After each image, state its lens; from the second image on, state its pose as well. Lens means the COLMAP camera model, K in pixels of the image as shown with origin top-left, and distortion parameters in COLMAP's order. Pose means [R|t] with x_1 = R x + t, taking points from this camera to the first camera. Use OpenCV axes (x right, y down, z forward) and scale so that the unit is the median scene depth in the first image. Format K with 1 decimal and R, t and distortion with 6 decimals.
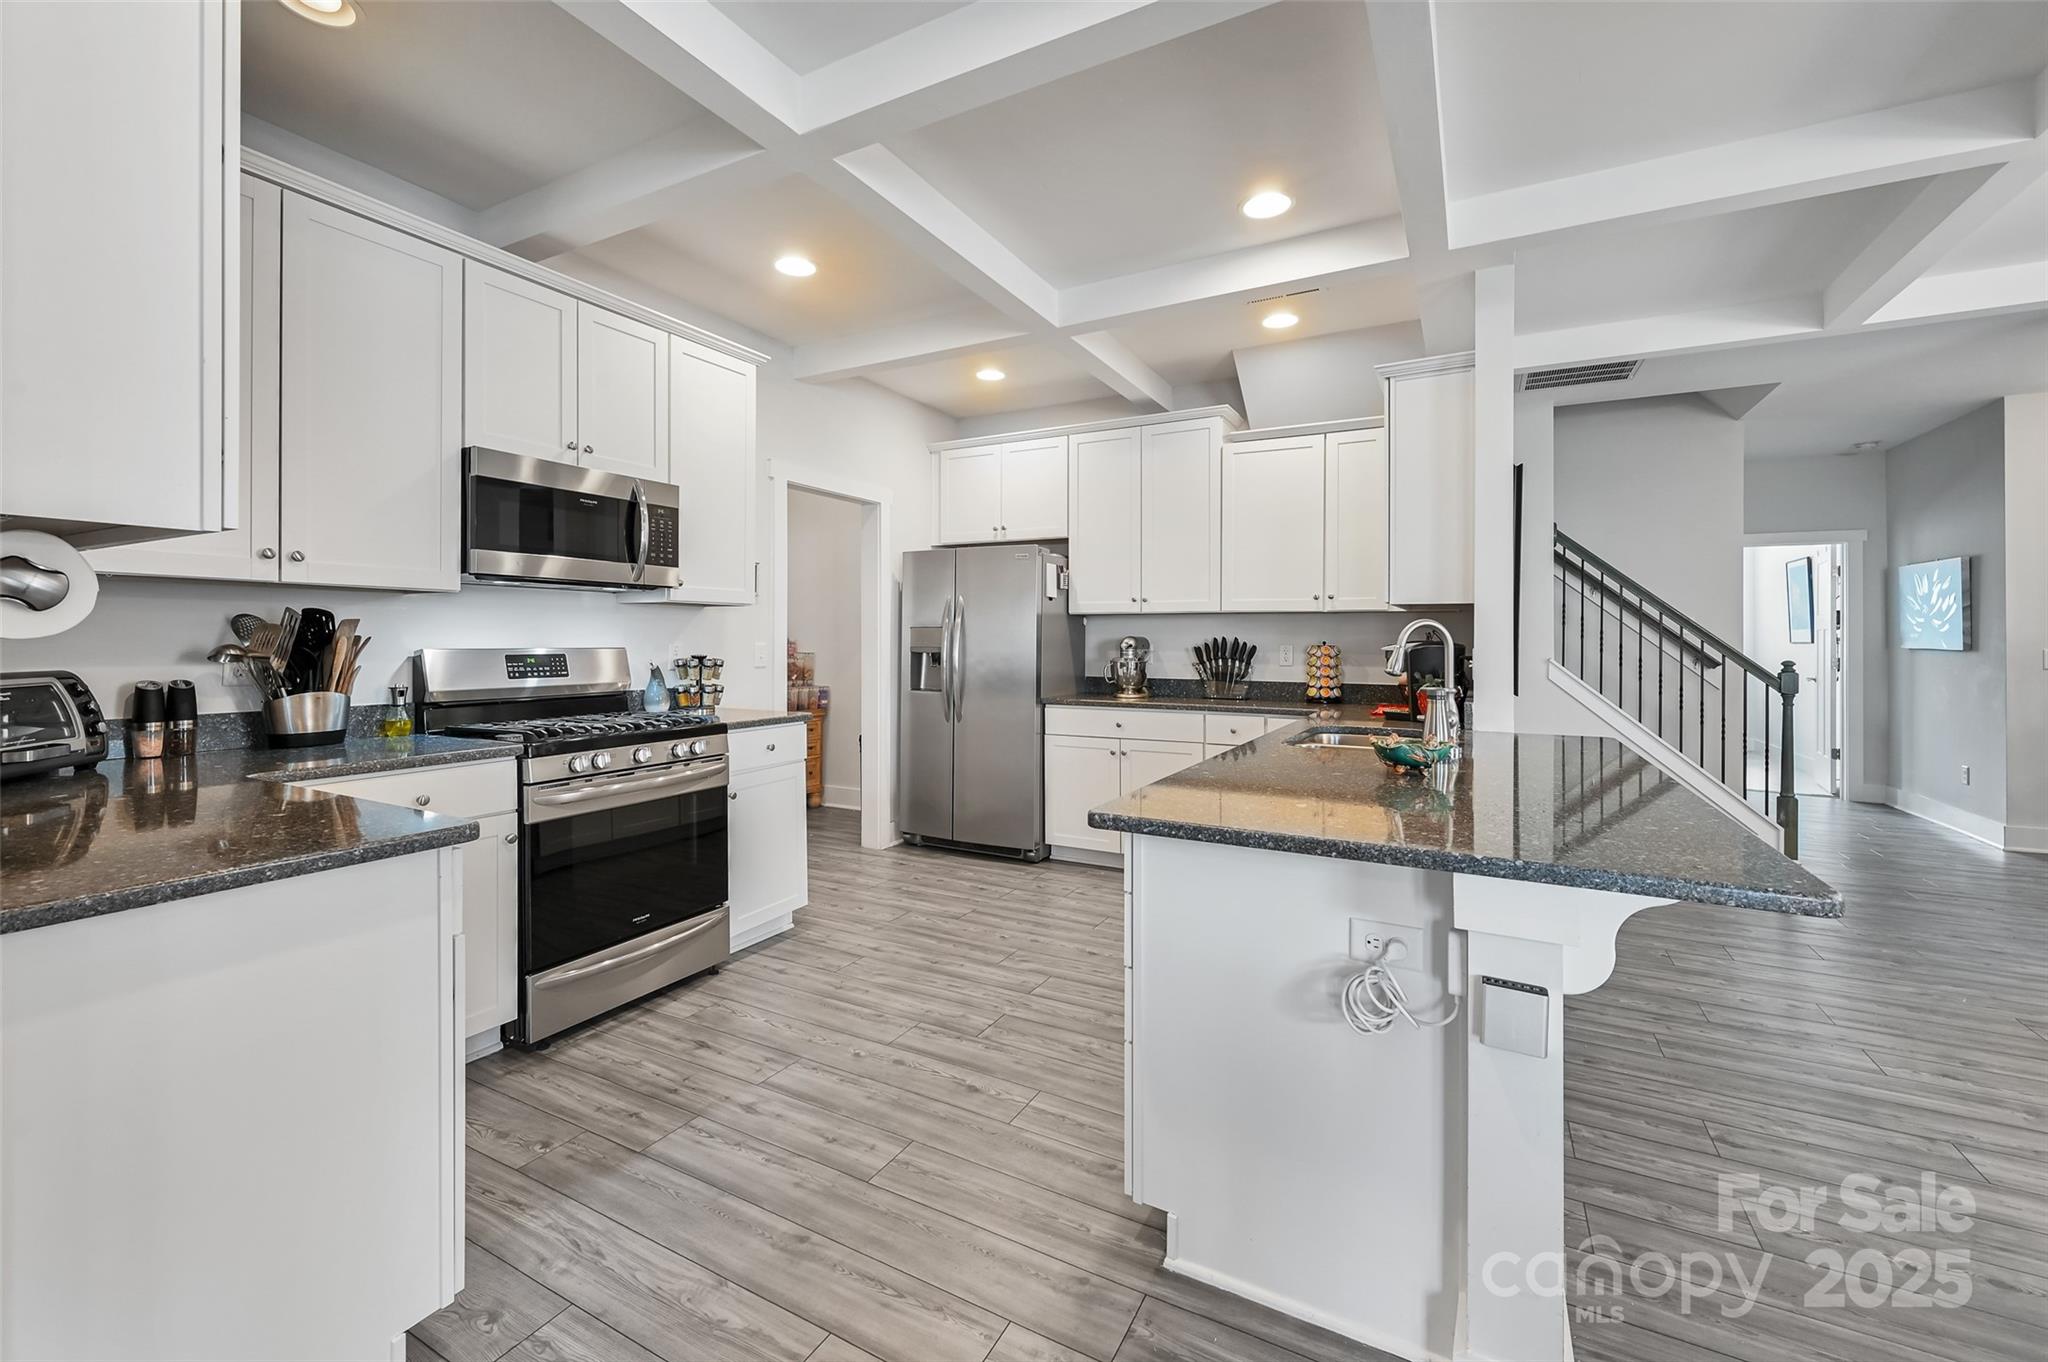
lens RADIAL K [[841.6, 0, 1016.3], [0, 841.6, 646.4], [0, 0, 1]] dist [0.002369, -0.000029]
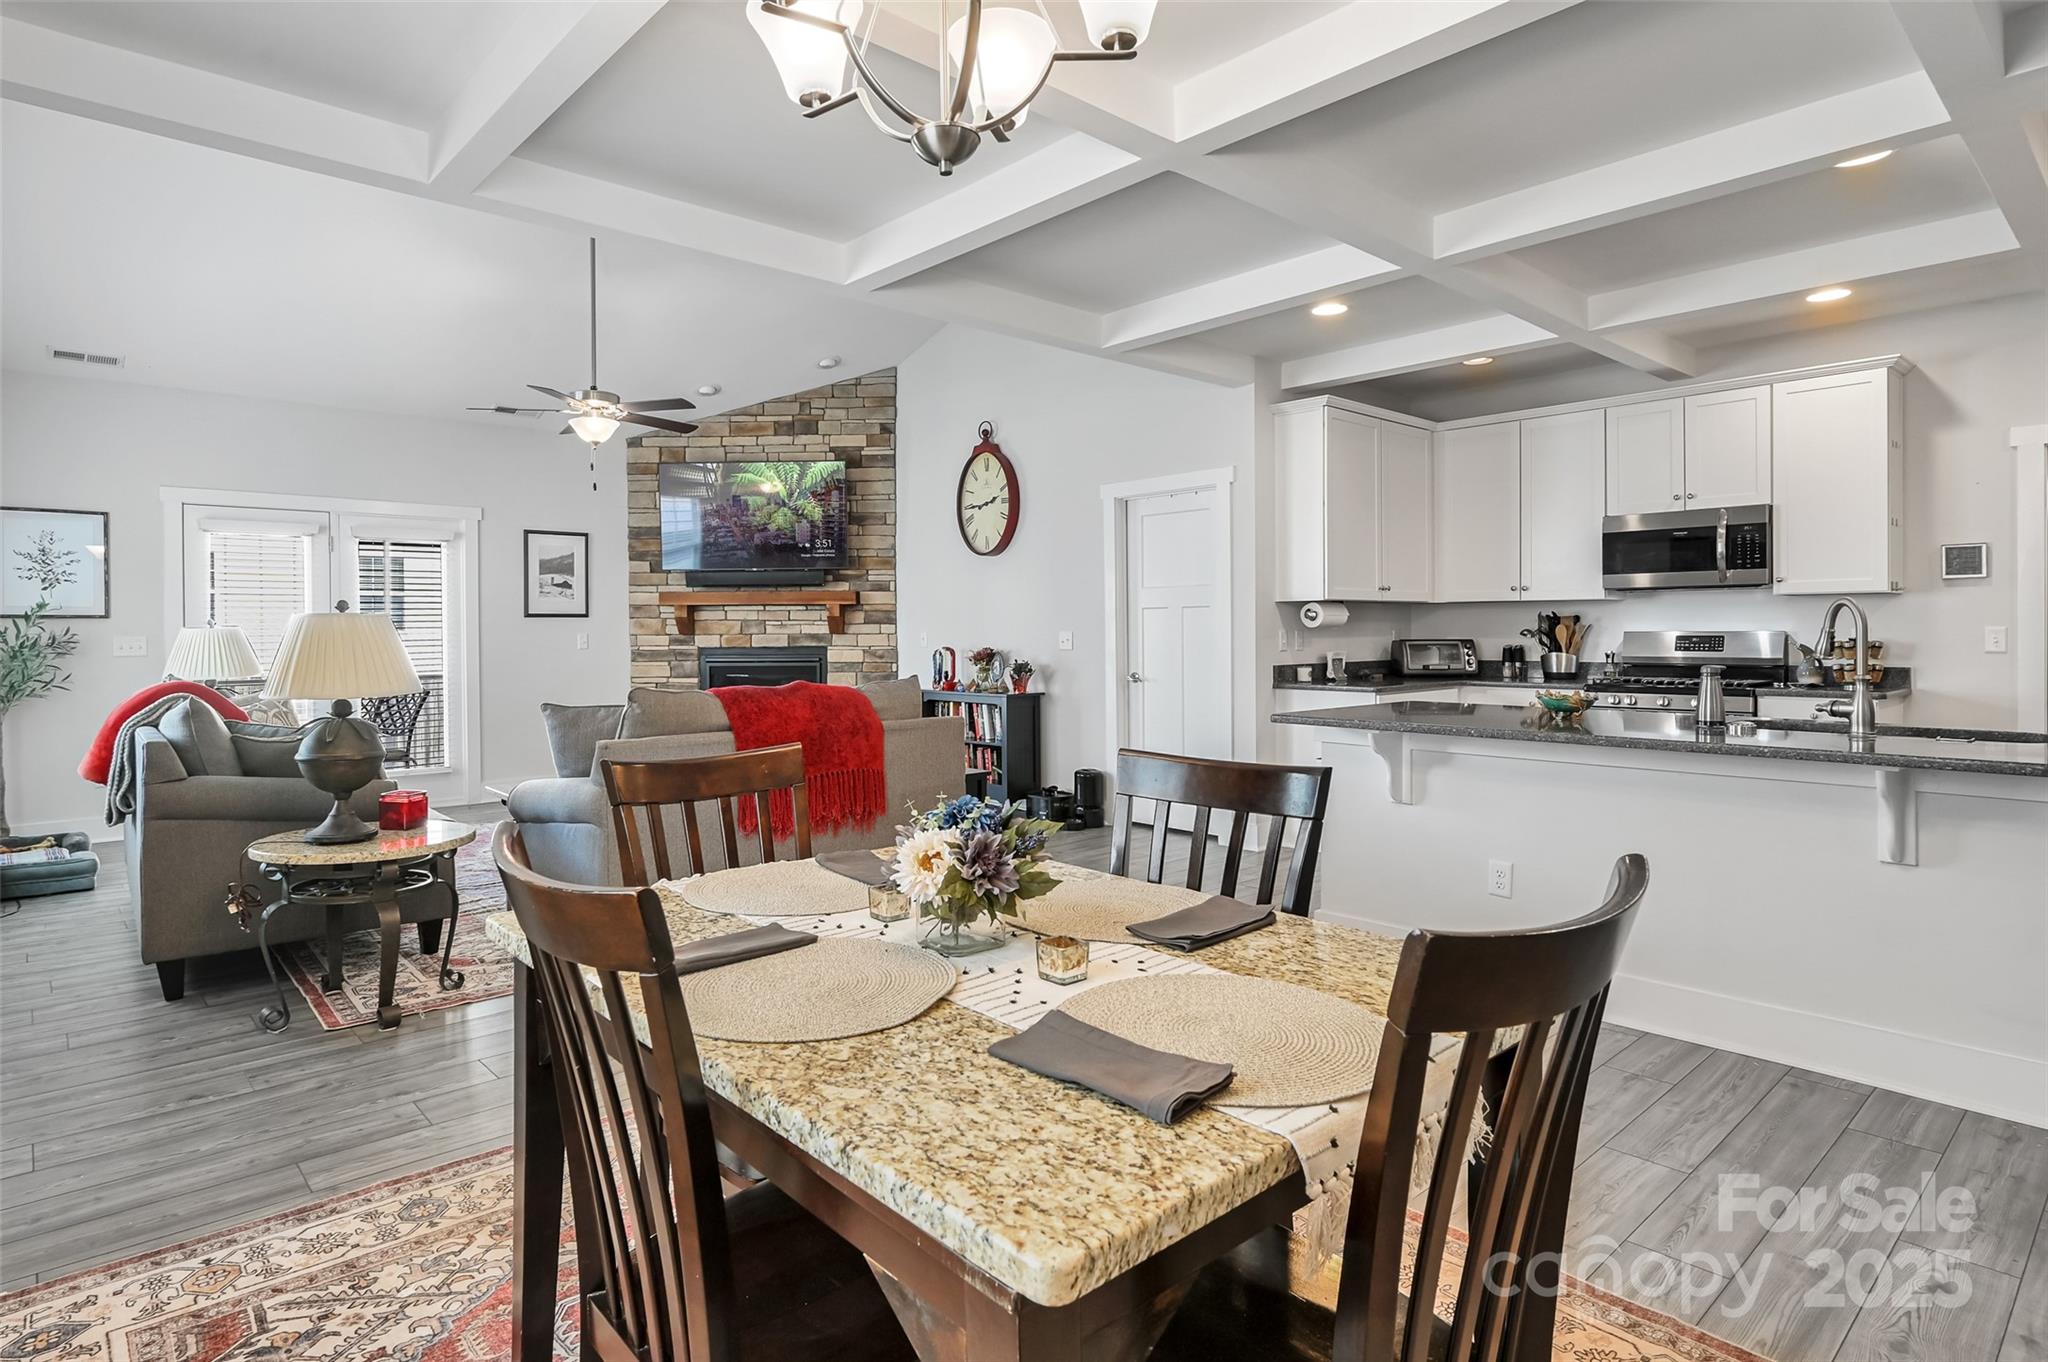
lens RADIAL K [[1107.8, 0, 964.8], [0, 1107.8, 633.9], [0, 0, 1]] dist [-0.001322, -0.000116]
pose [[-0.342692, 0.006630, -0.939425, 2.094443], [0.003900, 0.999977, 0.005634, -0.010100], [0.939440, -0.001733, -0.342709, 0.556705]]
